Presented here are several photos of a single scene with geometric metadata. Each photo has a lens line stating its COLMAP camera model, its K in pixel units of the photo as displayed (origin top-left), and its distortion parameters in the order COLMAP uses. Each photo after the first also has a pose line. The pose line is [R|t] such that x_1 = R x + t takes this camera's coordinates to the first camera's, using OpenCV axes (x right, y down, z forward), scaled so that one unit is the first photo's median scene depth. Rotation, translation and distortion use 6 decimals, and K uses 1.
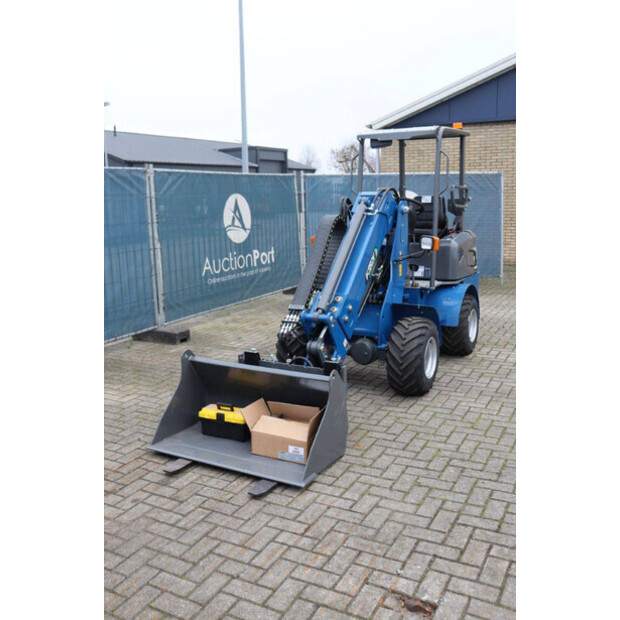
lens RADIAL K [[628.3, 0, 291.6], [0, 628.3, 311.2], [0, 0, 1]] dist [-0.075901, 0.006824]
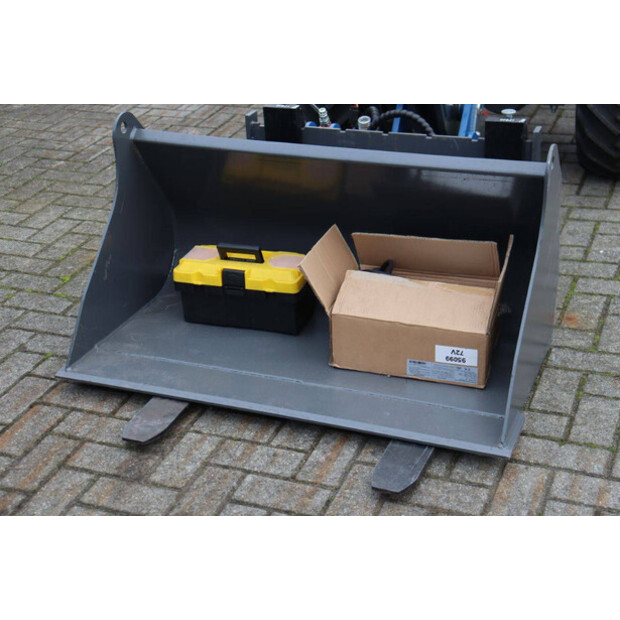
lens RADIAL K [[1085.2, 0, 310.0], [0, 1085.2, 310.0], [0, 0, 1]] dist [0.132436, 0.085957]
pose [[0.990077, -0.087129, 0.110252, -0.145234], [0.053524, 0.959258, 0.277415, -0.002074], [-0.129931, -0.268762, 0.954403, 0.331246]]
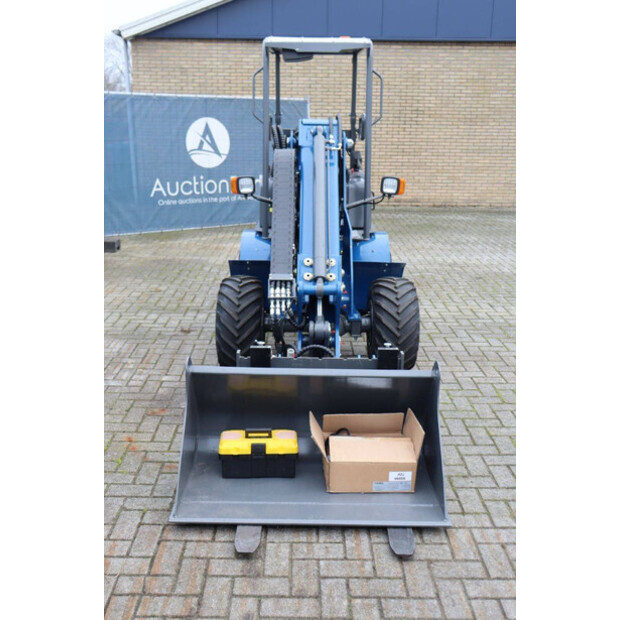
lens RADIAL K [[683.7, 0, 310.0], [0, 683.7, 310.0], [0, 0, 1]] dist [-0.034128, 0.000448]
pose [[0.861009, -0.098545, 0.498951, -0.428496], [0.055489, 0.993394, 0.100446, -0.054849], [-0.505553, -0.058799, 0.860789, 0.342124]]
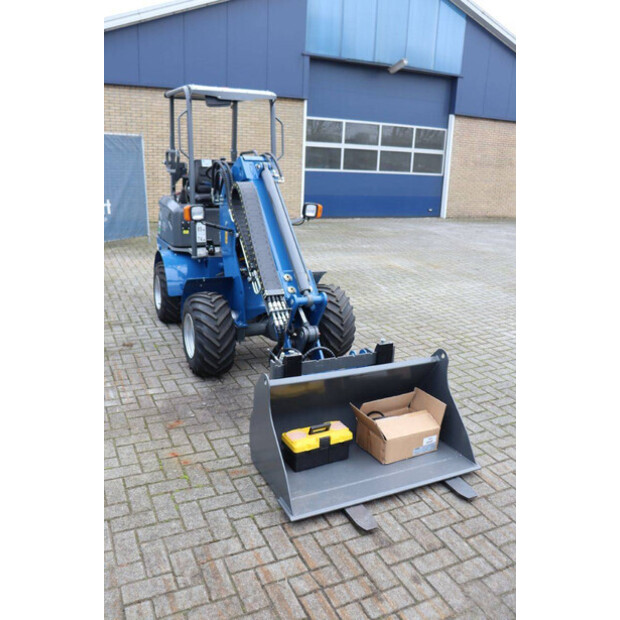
lens RADIAL K [[530.6, 0, 310.0], [0, 530.6, 310.0], [0, 0, 1]] dist [-0.111965, 0.009597]
pose [[0.559926, -0.182262, 0.808247, -0.652859], [0.092306, 0.983154, 0.157758, -0.109401], [-0.823385, -0.013727, 0.567317, 0.640282]]
